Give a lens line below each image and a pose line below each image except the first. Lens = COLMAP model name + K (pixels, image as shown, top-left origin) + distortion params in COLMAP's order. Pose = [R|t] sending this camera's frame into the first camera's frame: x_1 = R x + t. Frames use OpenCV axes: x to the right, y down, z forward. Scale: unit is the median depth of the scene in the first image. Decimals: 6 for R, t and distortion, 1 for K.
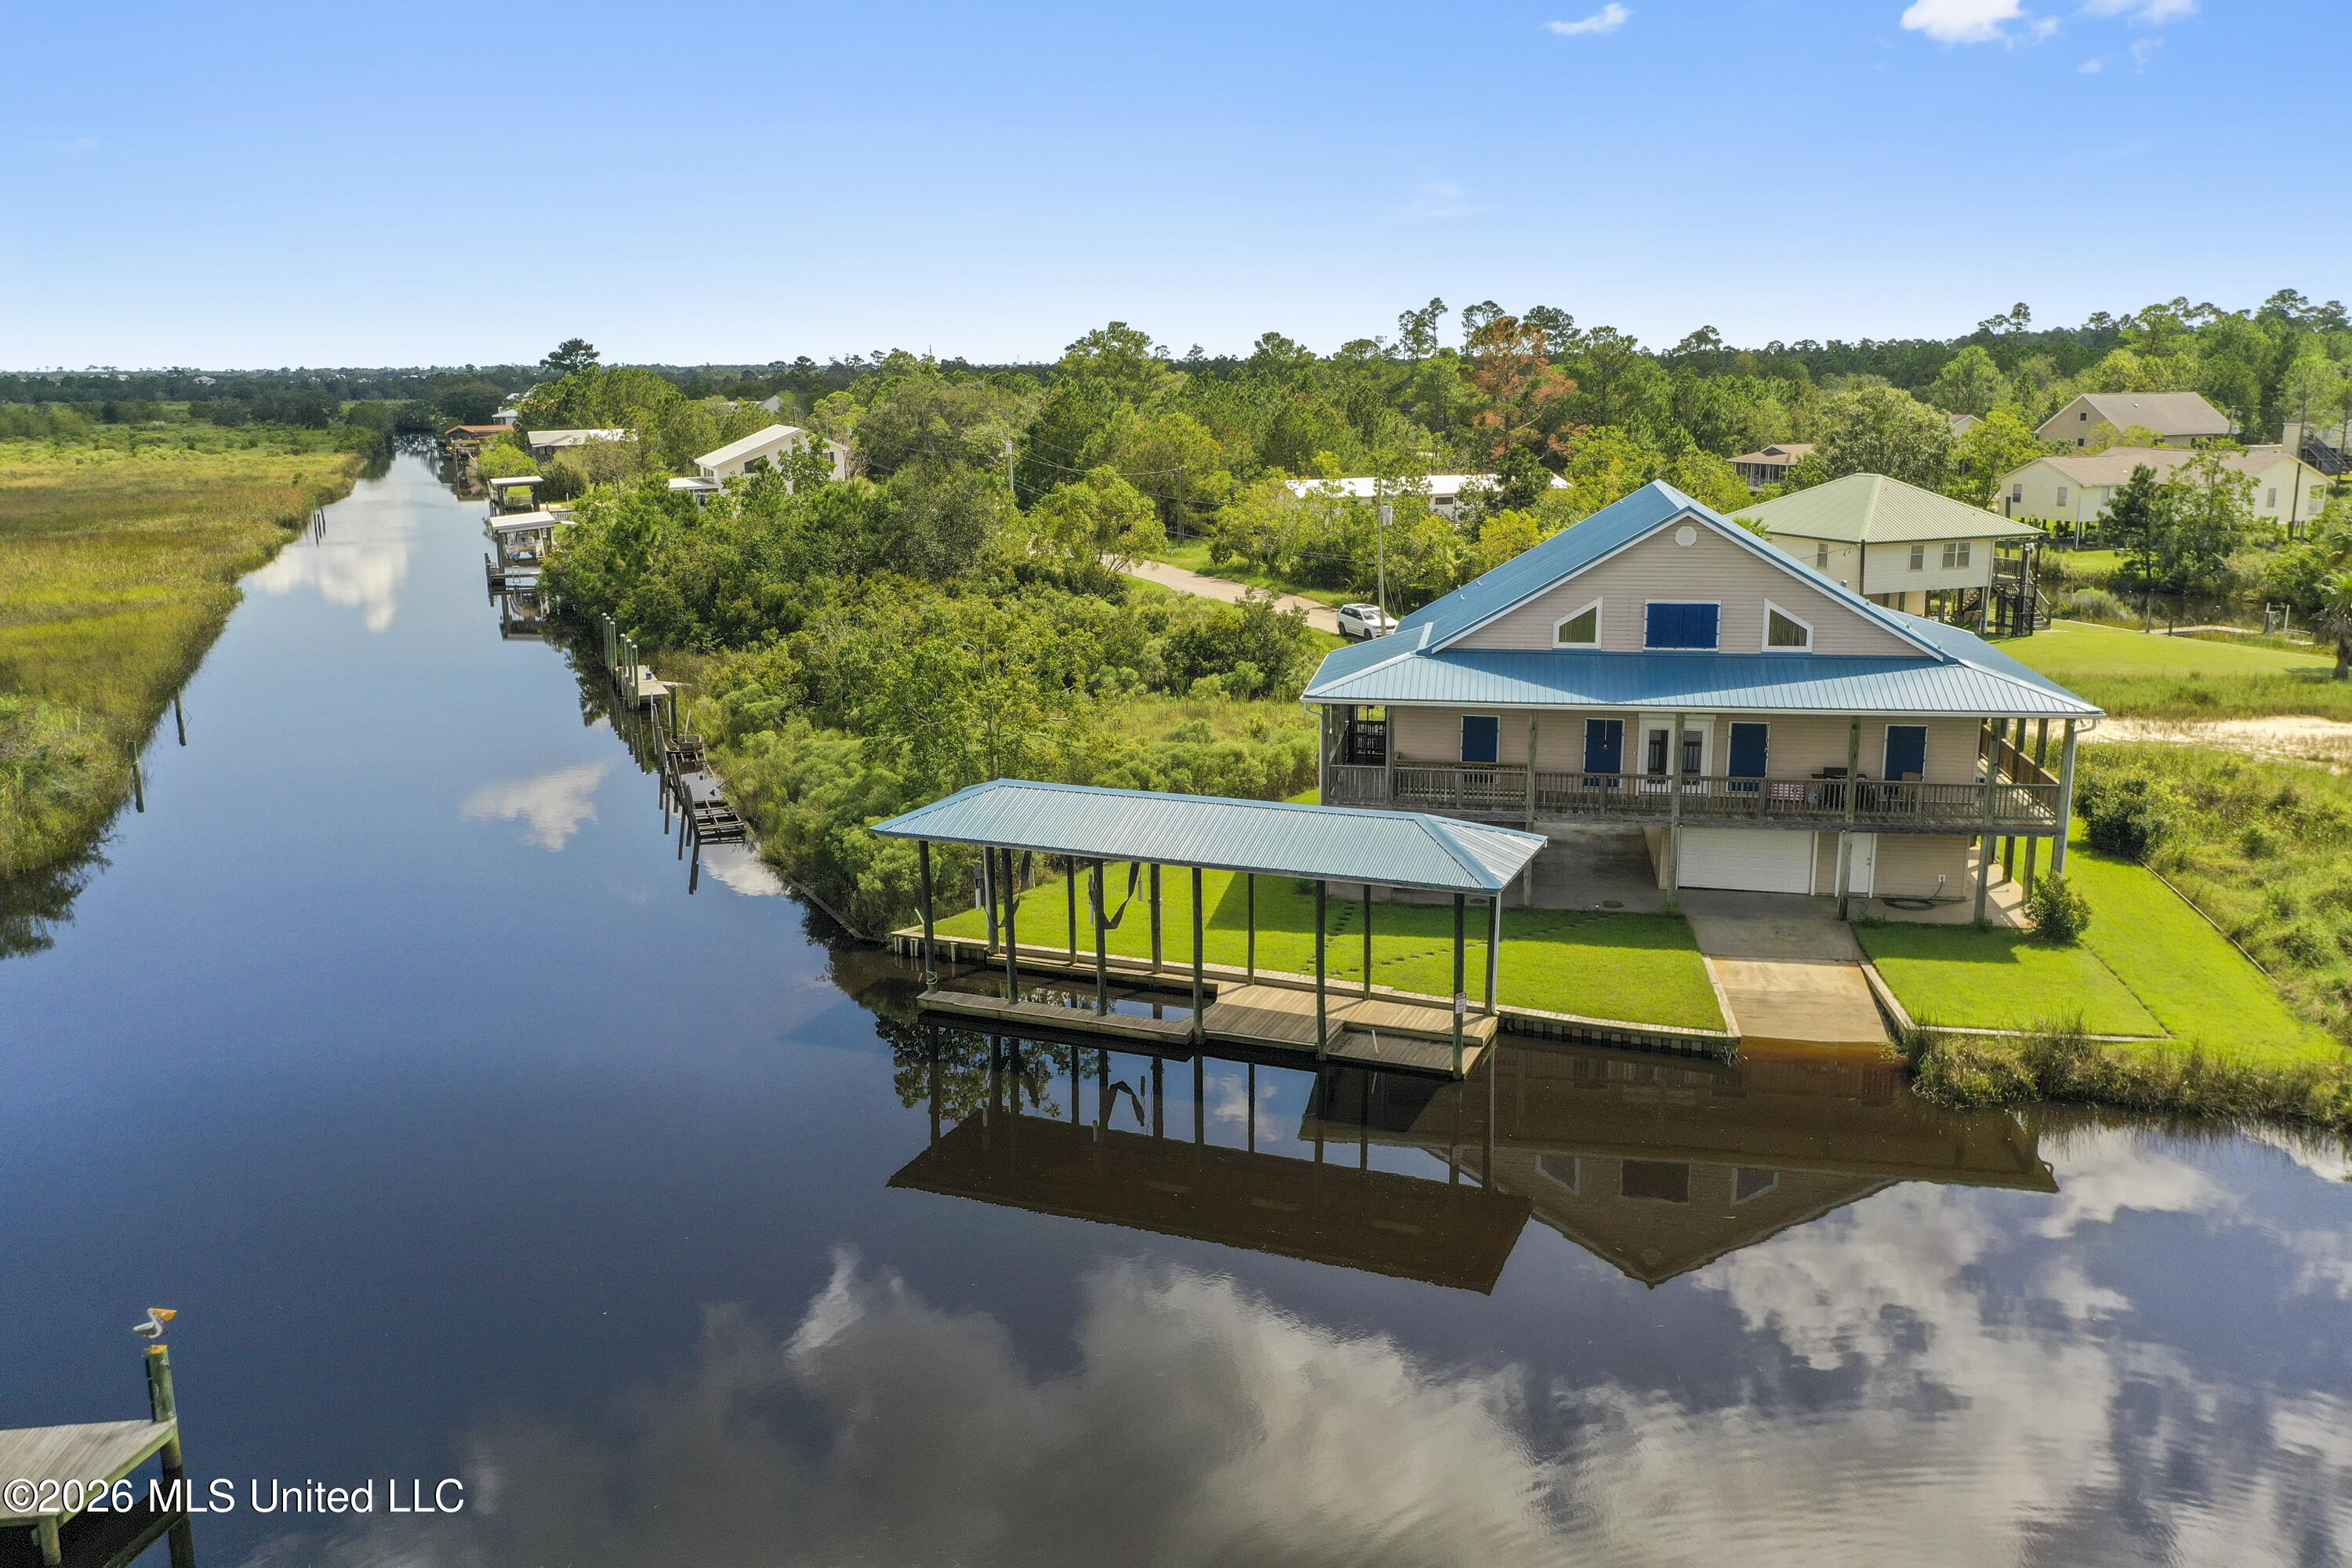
lens RADIAL K [[1839.7, 0, 1176.0], [0, 1839.7, 784.0], [0, 0, 1]] dist [0.015520, 0.006290]
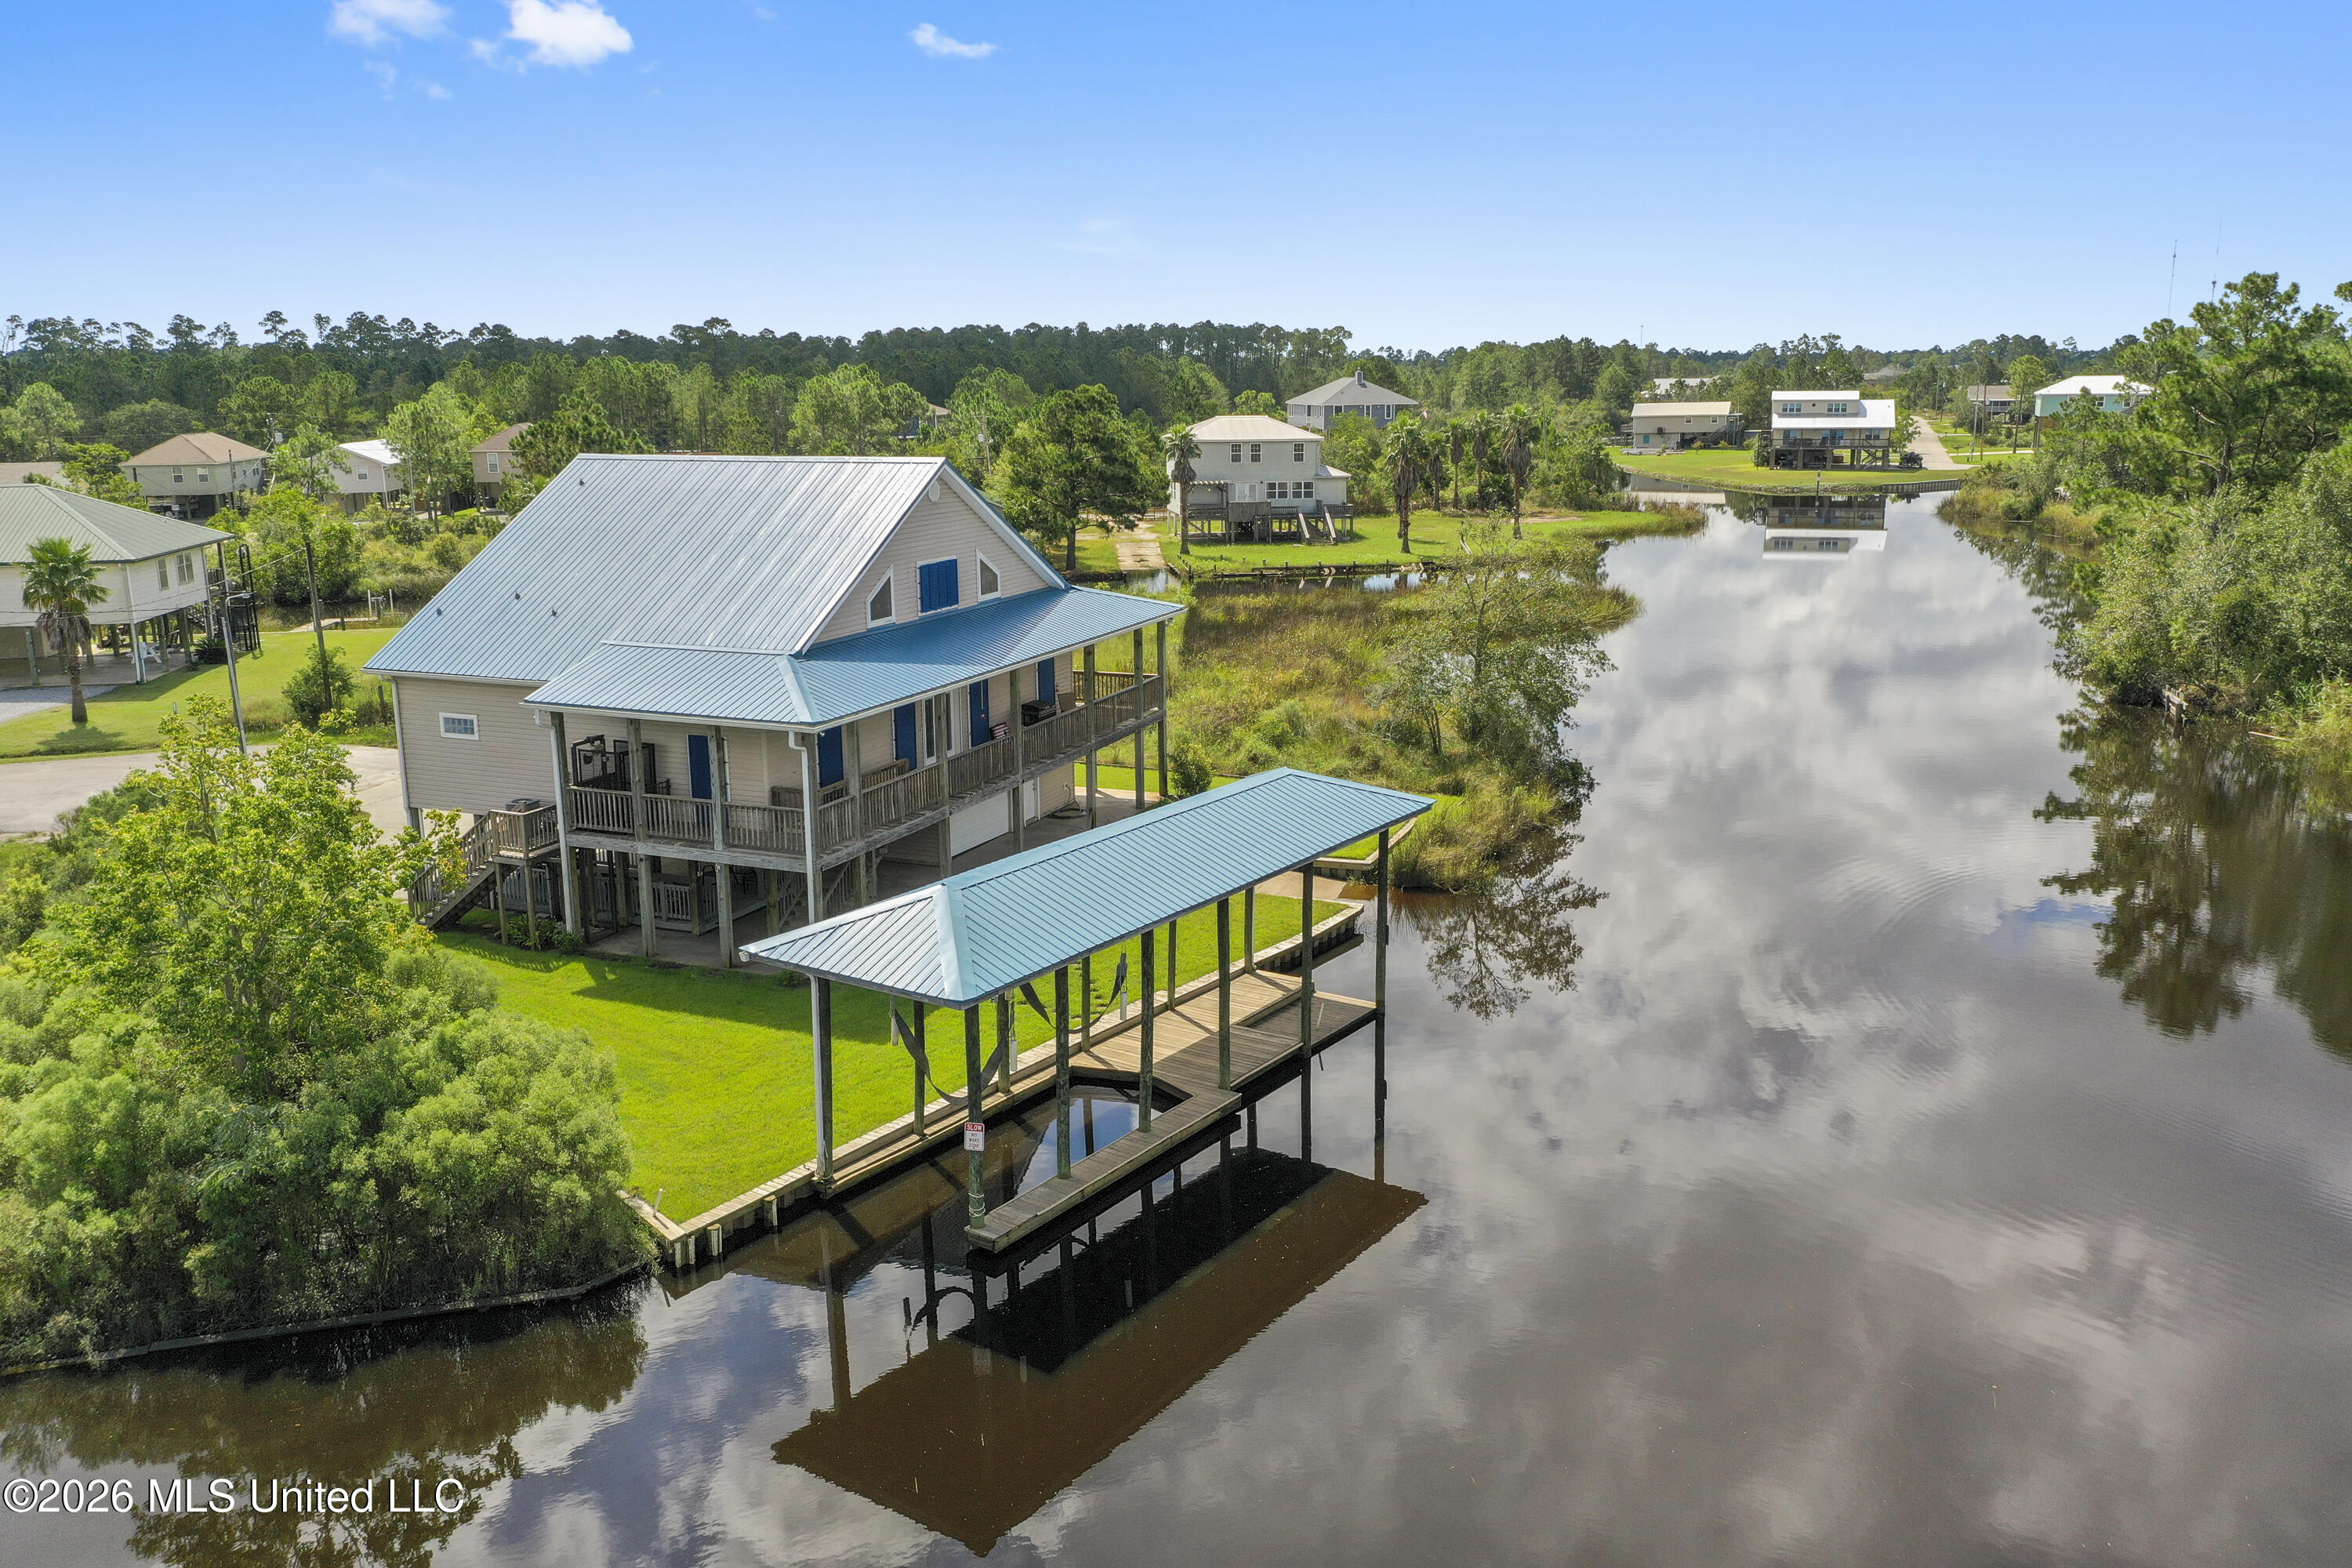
lens RADIAL K [[1839.7, 0, 1176.0], [0, 1839.7, 784.0], [0, 0, 1]] dist [0.015520, 0.006290]
pose [[0.214135, -0.214211, 0.953027, -0.676748], [0.164566, 0.969623, 0.180965, -0.143482], [-0.962842, 0.118085, 0.242882, 0.654625]]
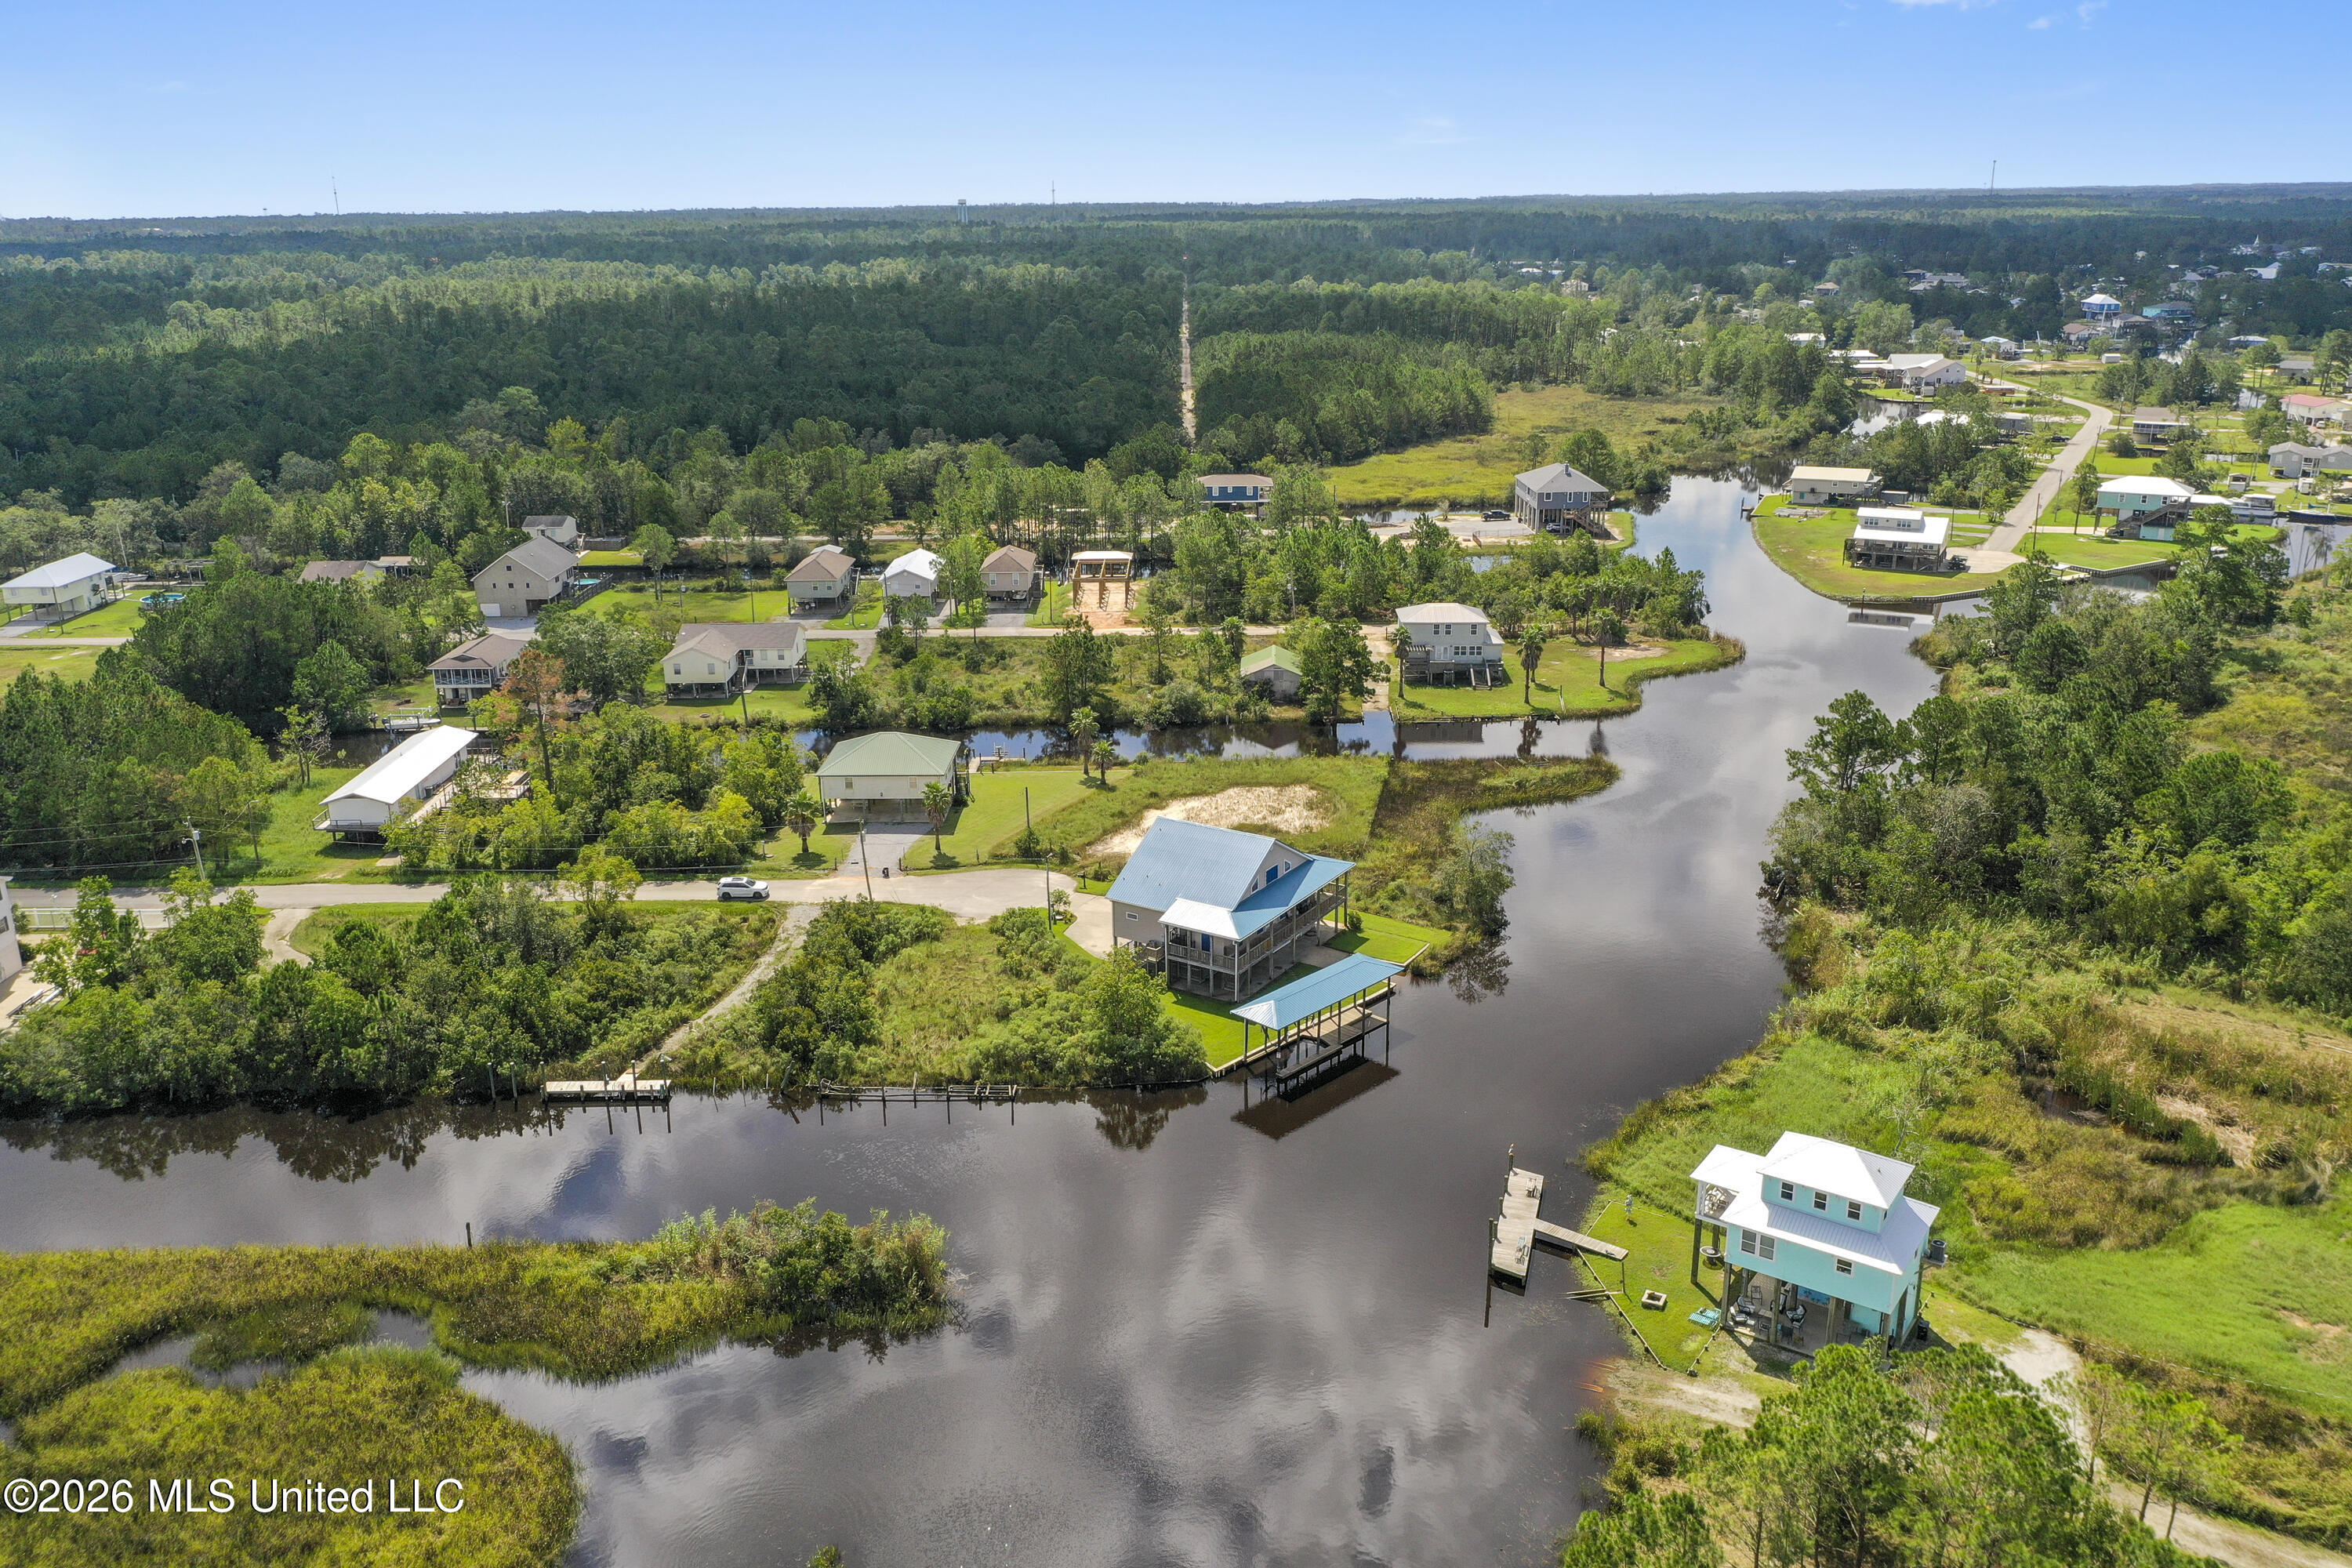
lens RADIAL K [[1839.7, 0, 1176.0], [0, 1839.7, 784.0], [0, 0, 1]] dist [0.015520, 0.006290]
pose [[0.371539, -0.286994, 0.882946, -2.680597], [0.157765, 0.956708, 0.244583, -1.096771], [-0.914915, 0.048426, 0.400731, -0.174290]]
